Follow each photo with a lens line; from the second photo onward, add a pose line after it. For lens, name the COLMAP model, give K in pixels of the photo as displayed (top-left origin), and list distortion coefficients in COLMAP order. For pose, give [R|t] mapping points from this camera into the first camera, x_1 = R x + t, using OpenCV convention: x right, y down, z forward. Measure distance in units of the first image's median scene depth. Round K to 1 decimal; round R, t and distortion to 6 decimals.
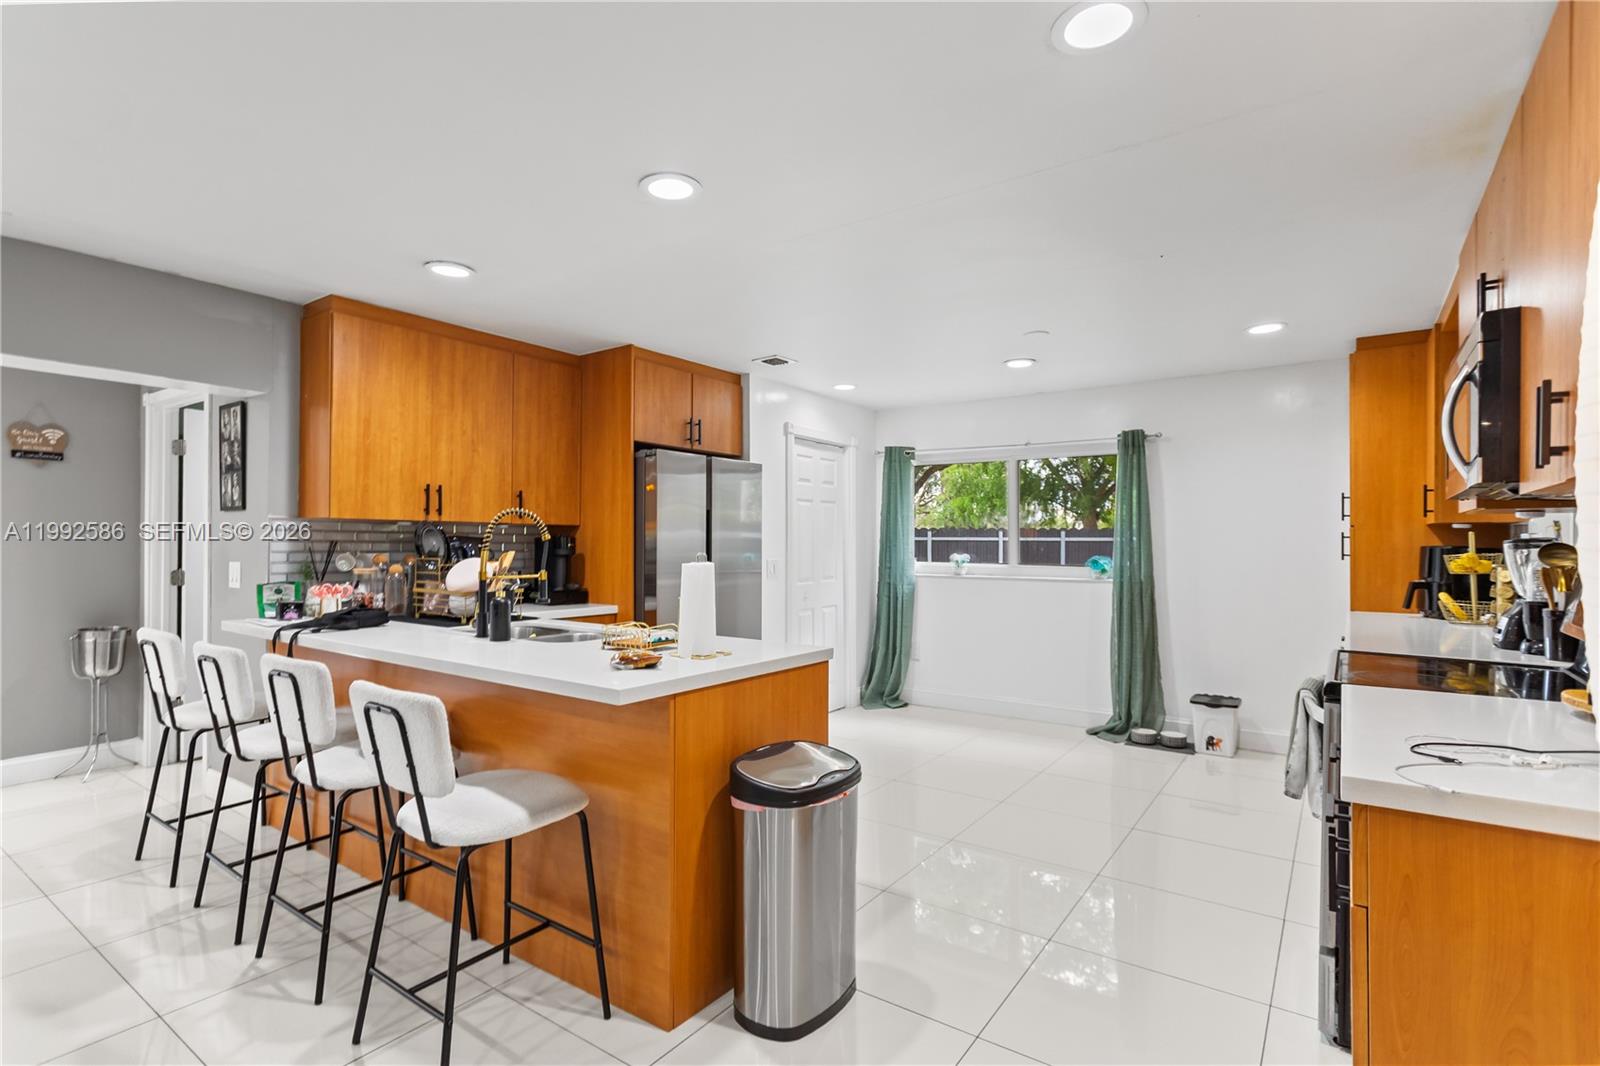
lens RADIAL K [[774.8, 0, 800.0], [0, 774.8, 533.0], [0, 0, 1]] dist [0.003282, 0.000689]
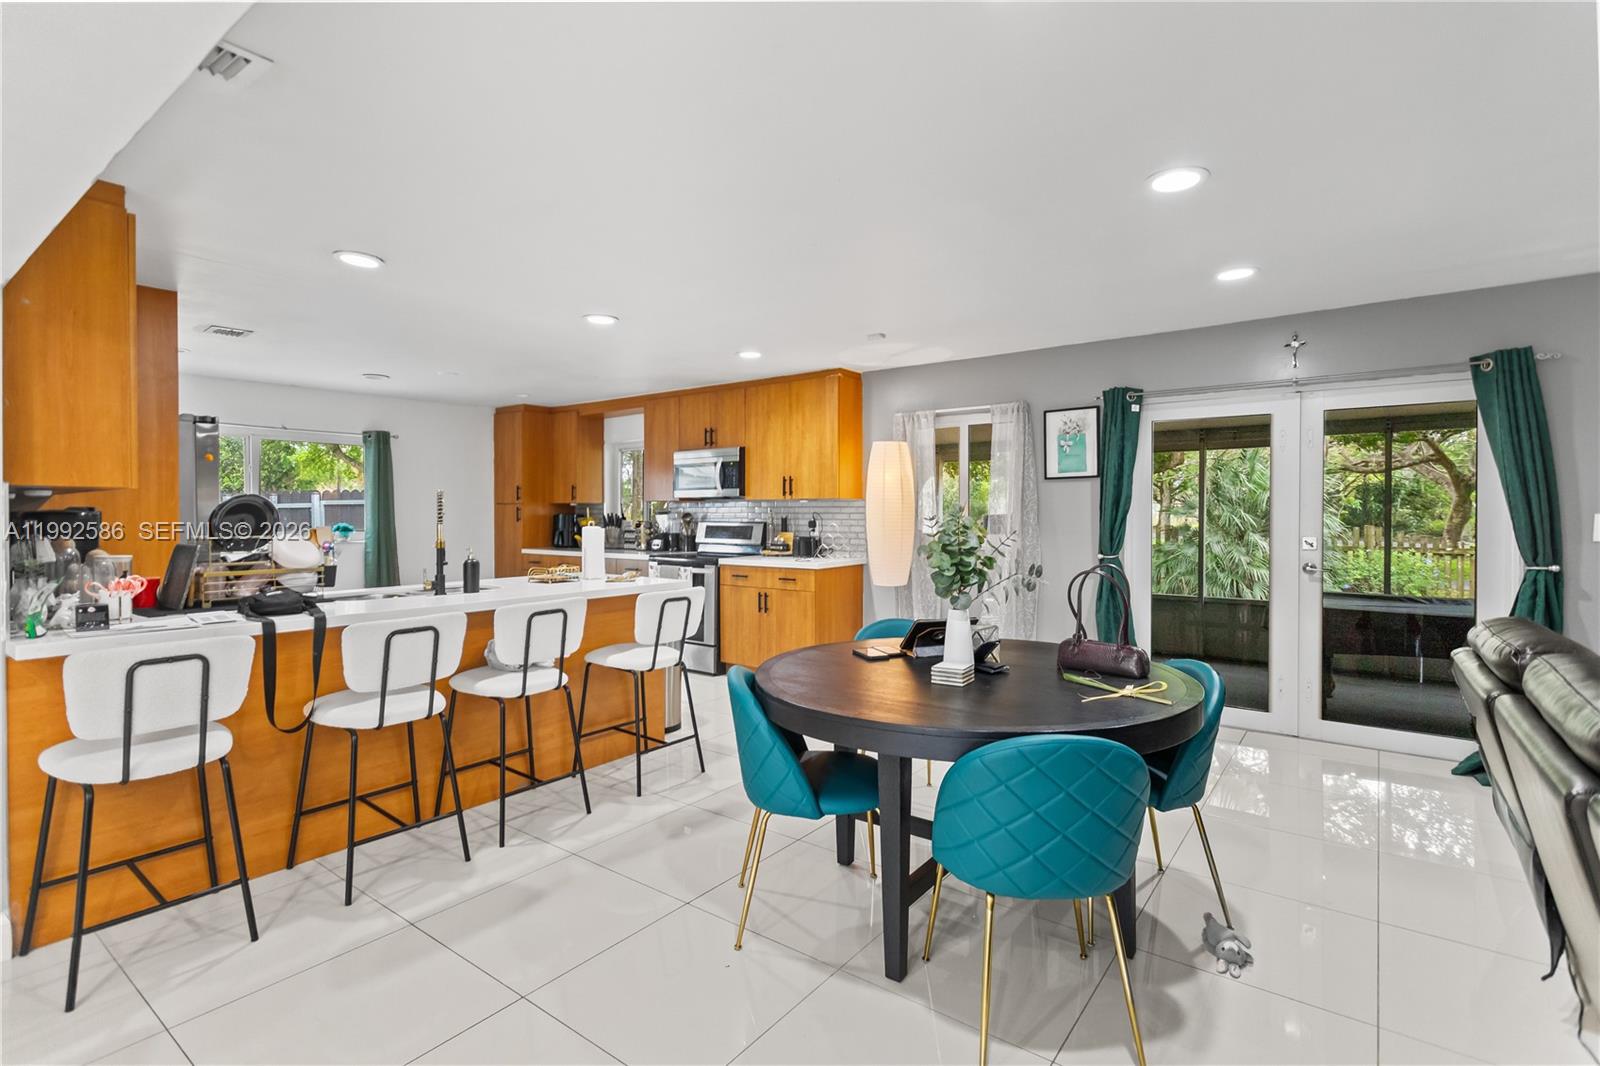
lens RADIAL K [[754.1, 0, 799.1], [0, 754.1, 515.1], [0, 0, 1]] dist [0.002850, 0.000597]
pose [[0.035631, -0.004608, 0.999354, -1.894535], [-0.005613, 0.999973, 0.004811, -0.013235], [-0.999349, -0.005781, 0.035604, 0.459104]]
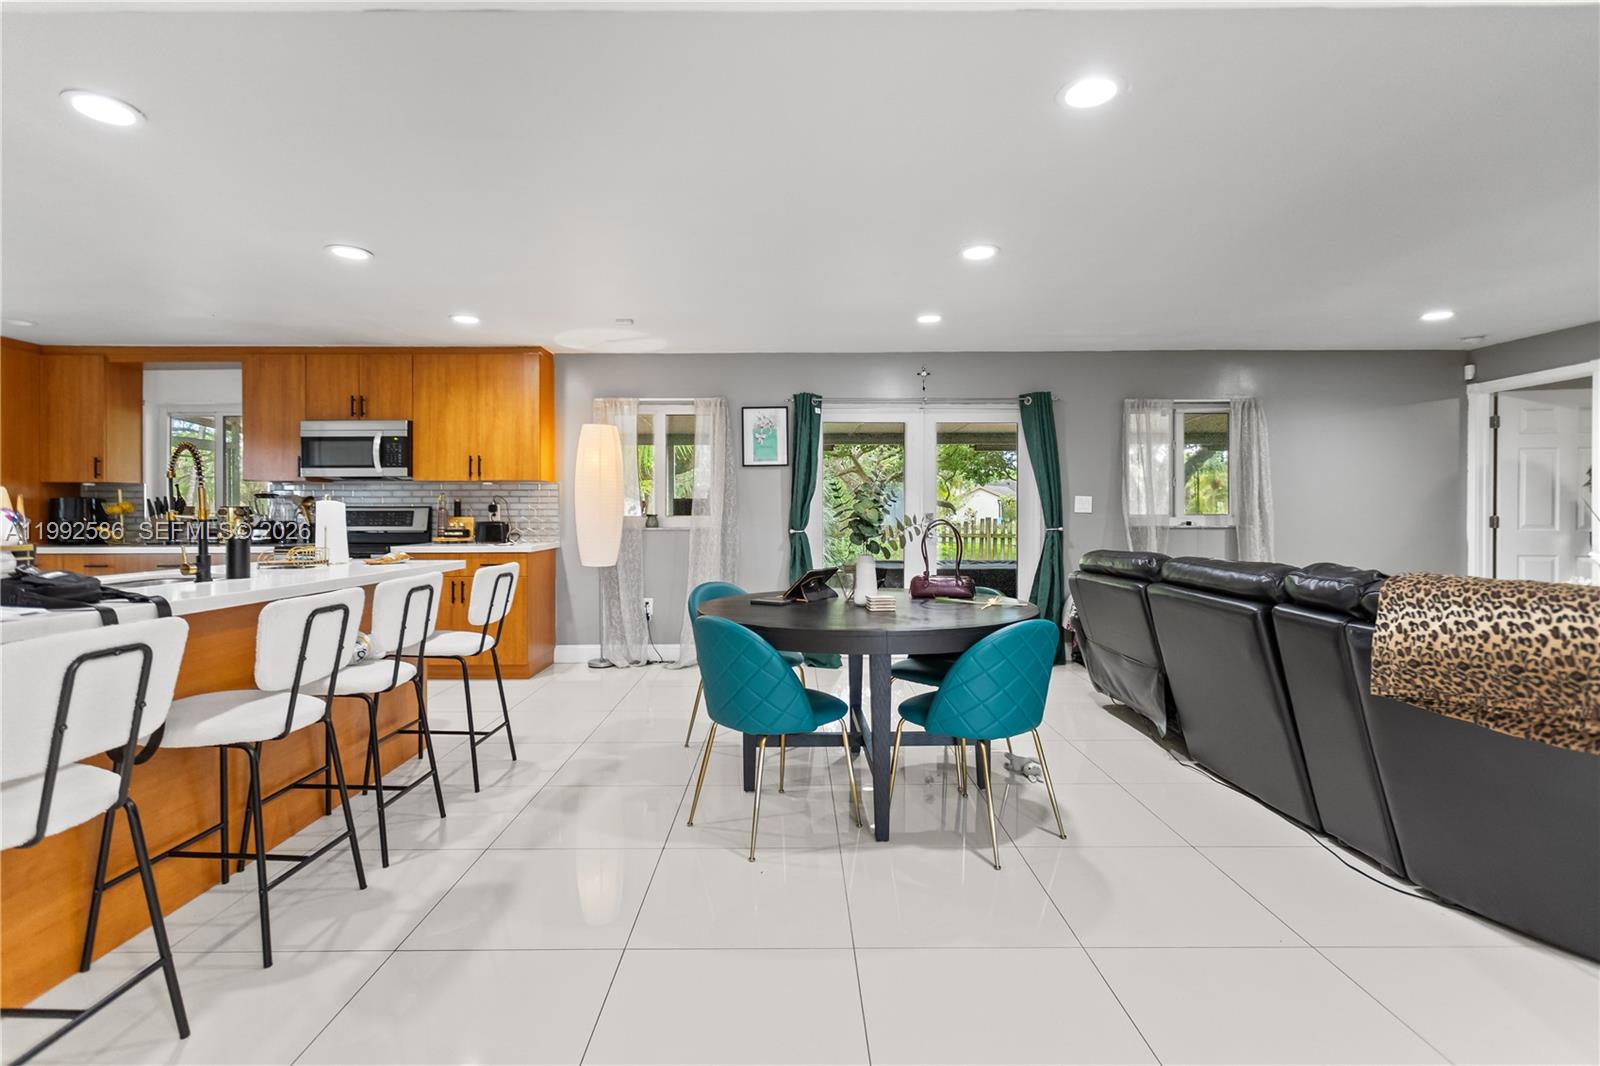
lens RADIAL K [[764.3, 0, 783.5], [0, 764.3, 516.6], [0, 0, 1]] dist [0.003835, 0.000592]
pose [[-0.571560, -0.002665, 0.820556, -1.861277], [-0.003815, 0.999993, 0.000591, 0.051211], [-0.820552, -0.002793, -0.571565, 1.138792]]
